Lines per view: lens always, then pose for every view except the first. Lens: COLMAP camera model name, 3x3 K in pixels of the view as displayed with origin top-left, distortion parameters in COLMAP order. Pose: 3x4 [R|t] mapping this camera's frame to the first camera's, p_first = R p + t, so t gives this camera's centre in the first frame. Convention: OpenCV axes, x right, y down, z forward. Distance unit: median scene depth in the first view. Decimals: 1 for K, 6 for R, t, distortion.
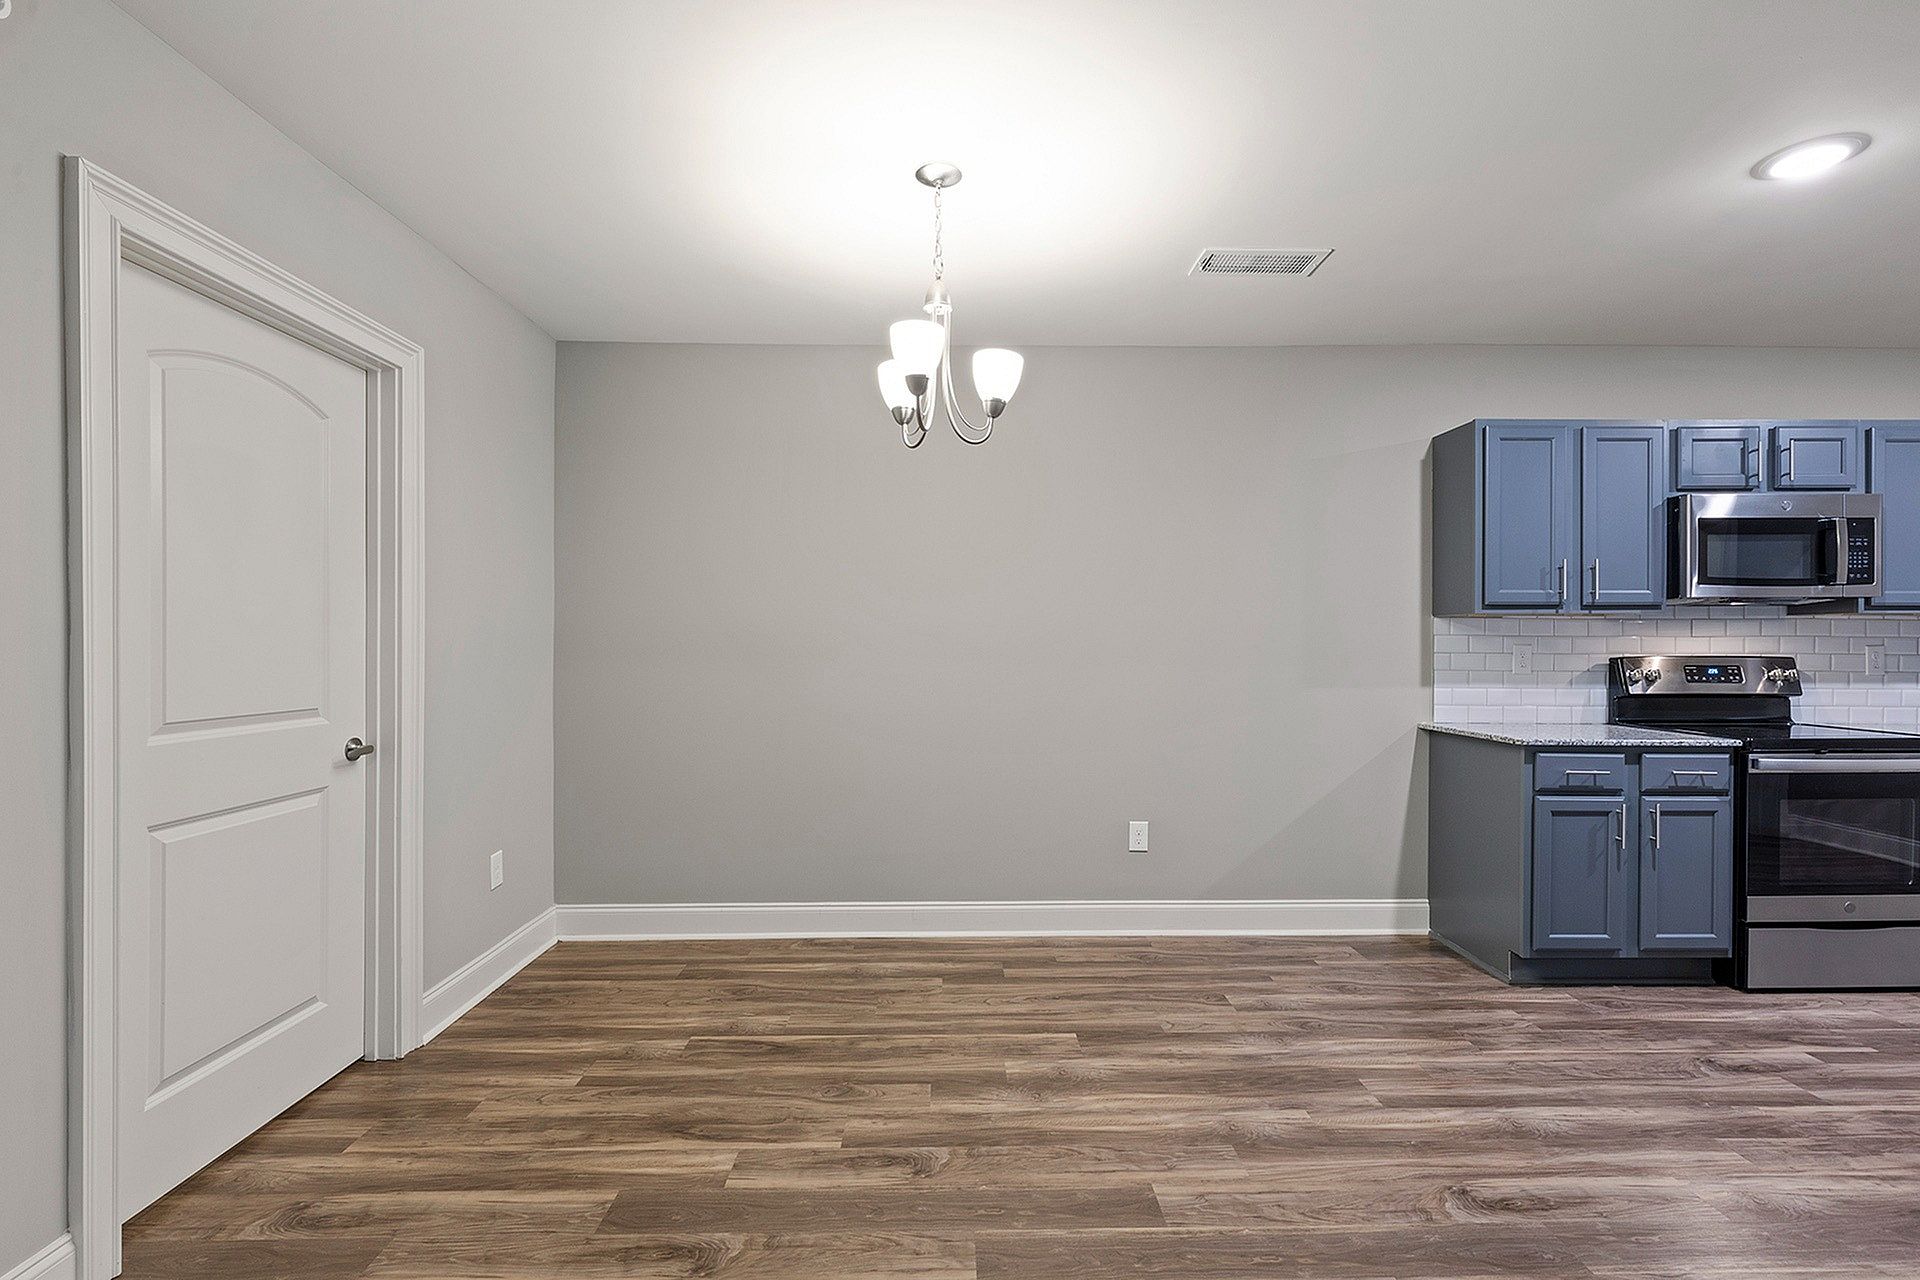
lens RADIAL K [[902.1, 0, 957.3], [0, 902.1, 645.6], [0, 0, 1]] dist [-0.014230, 0.000520]
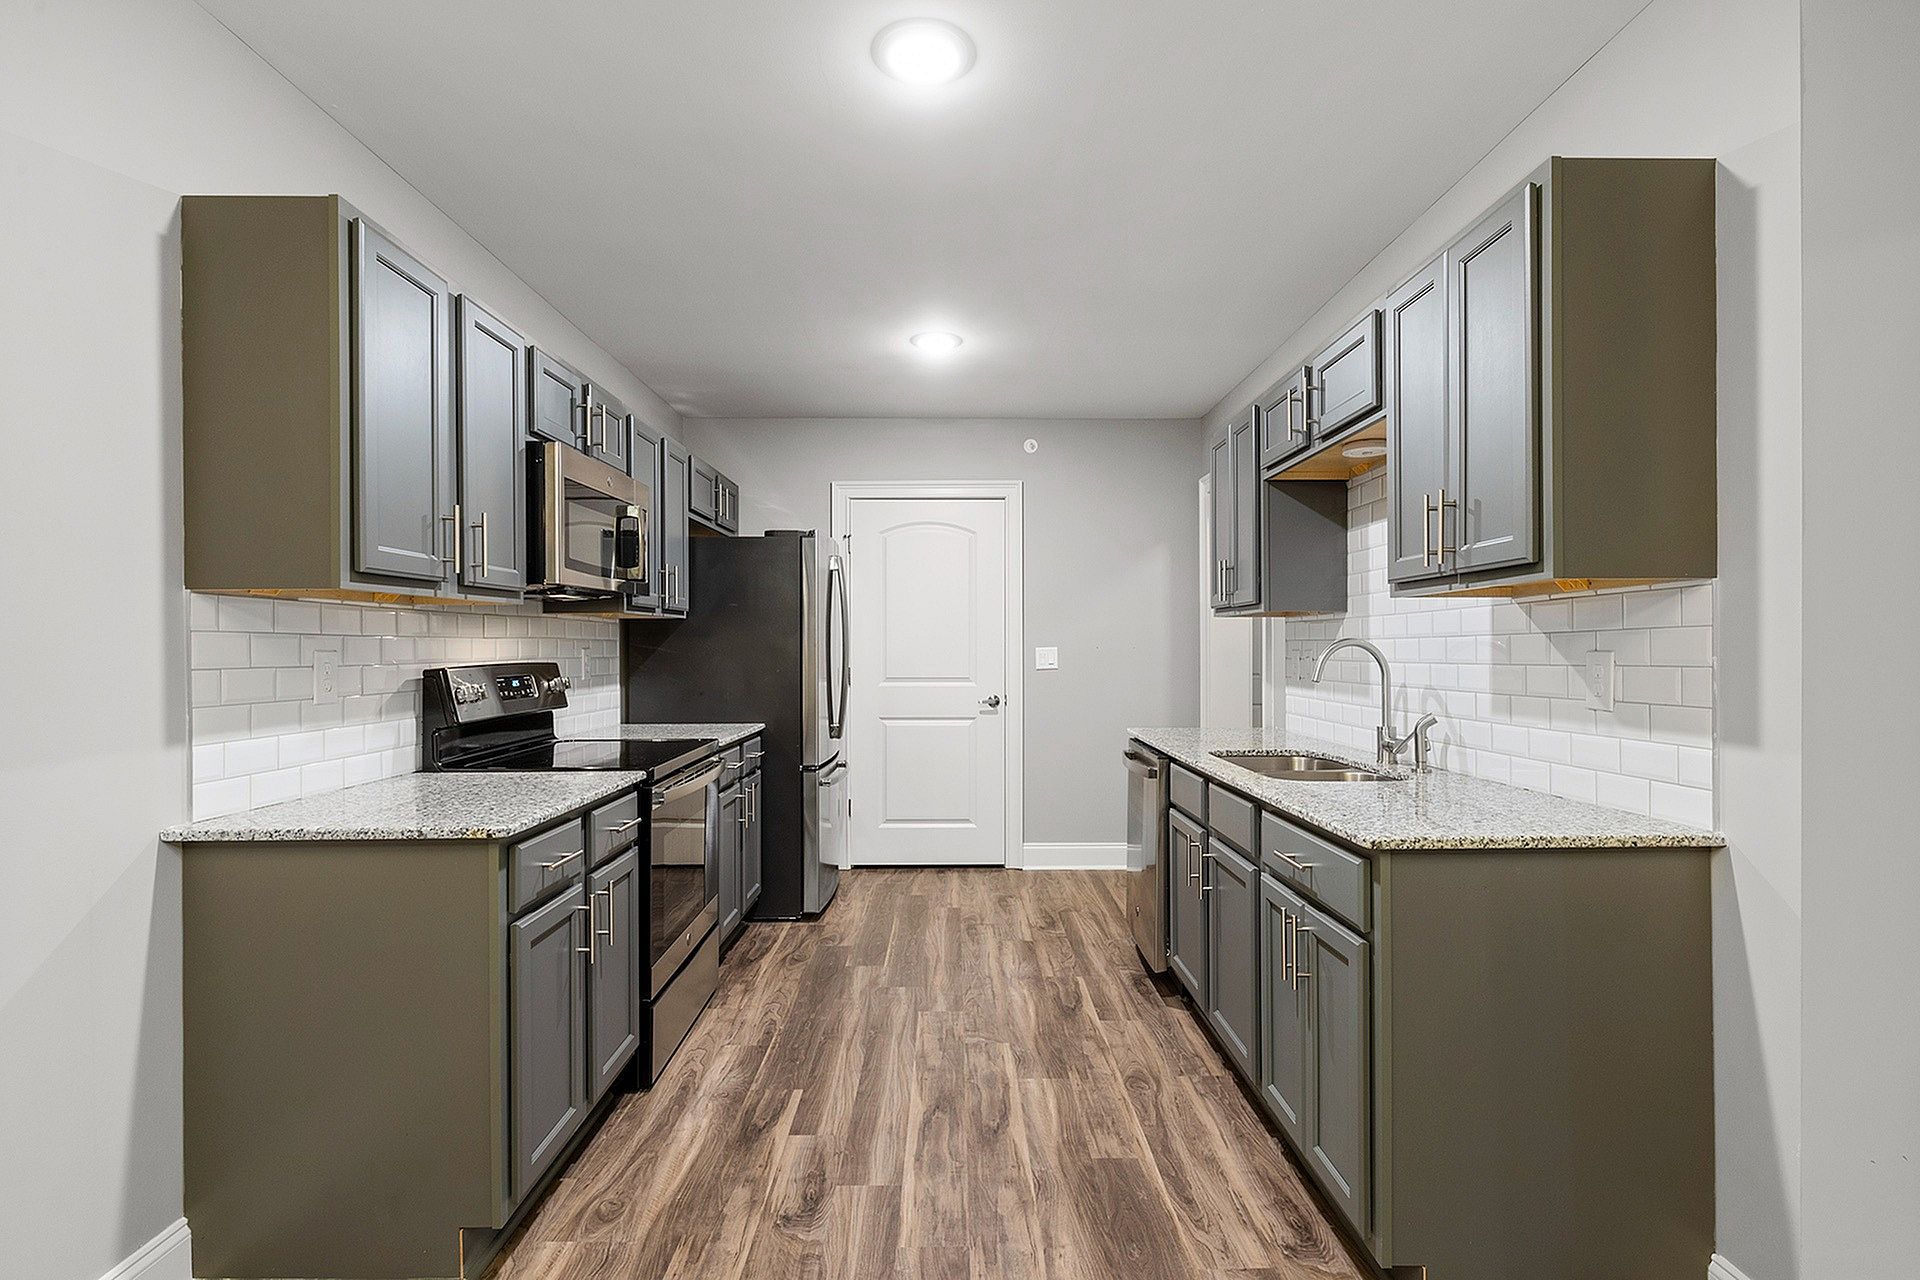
lens RADIAL K [[902.1, 0, 961.0], [0, 902.1, 649.0], [0, 0, 1]] dist [-0.014230, 0.000520]
pose [[0.002259, -0.004838, 0.999986, 0.083276], [0.004412, 0.999979, 0.004828, -0.003049], [-0.999988, 0.004402, 0.002280, 0.638556]]
